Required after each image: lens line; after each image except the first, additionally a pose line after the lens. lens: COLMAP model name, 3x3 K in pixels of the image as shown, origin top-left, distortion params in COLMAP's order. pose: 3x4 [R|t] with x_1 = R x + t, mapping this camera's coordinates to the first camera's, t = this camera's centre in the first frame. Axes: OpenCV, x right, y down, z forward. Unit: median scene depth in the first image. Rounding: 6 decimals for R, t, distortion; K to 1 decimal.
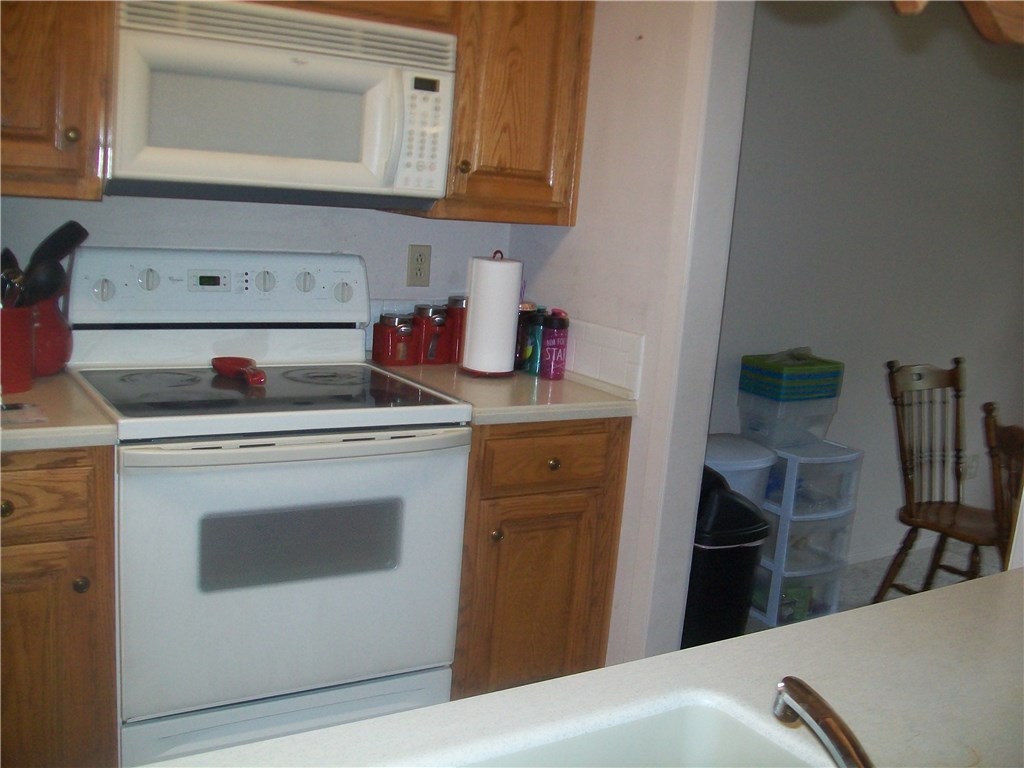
lens RADIAL K [[1052.0, 0, 511.2], [0, 1052.0, 382.2], [0, 0, 1]] dist [-0.028718, 0.000000]
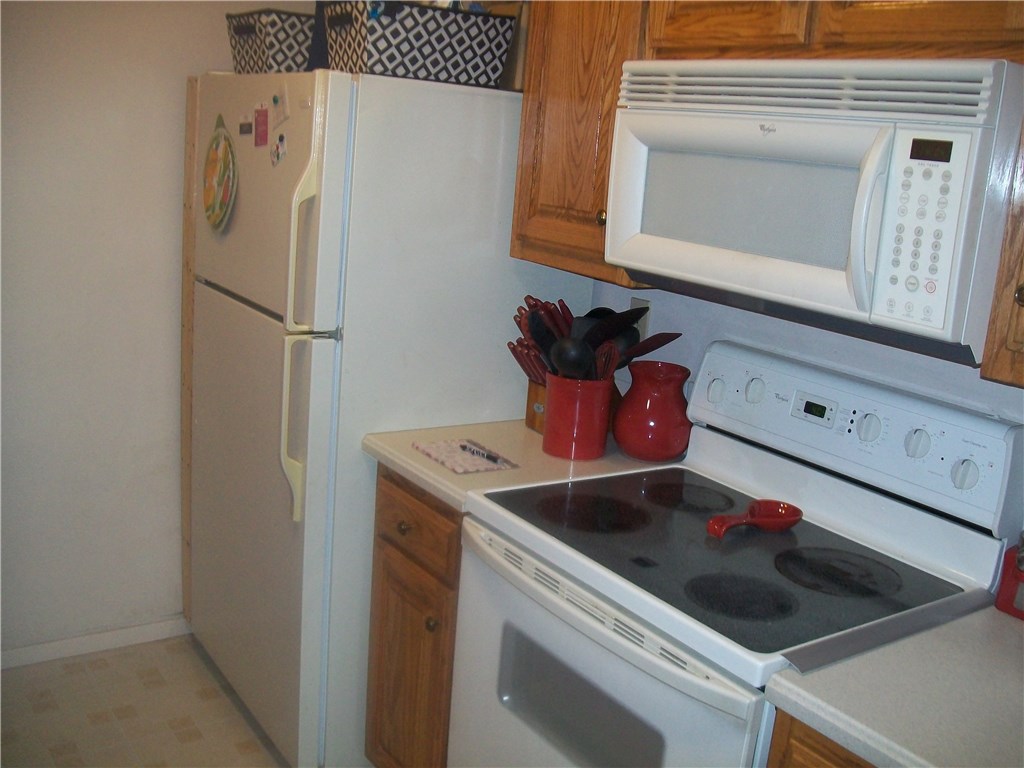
lens RADIAL K [[1052.0, 0, 512.3], [0, 1052.0, 385.4], [0, 0, 1]] dist [-0.028718, 0.000000]
pose [[0.074074, 0.161727, -0.984052, 0.505158], [-0.264615, 0.954578, 0.136964, -0.173330], [0.961505, 0.250249, 0.113504, 0.732971]]
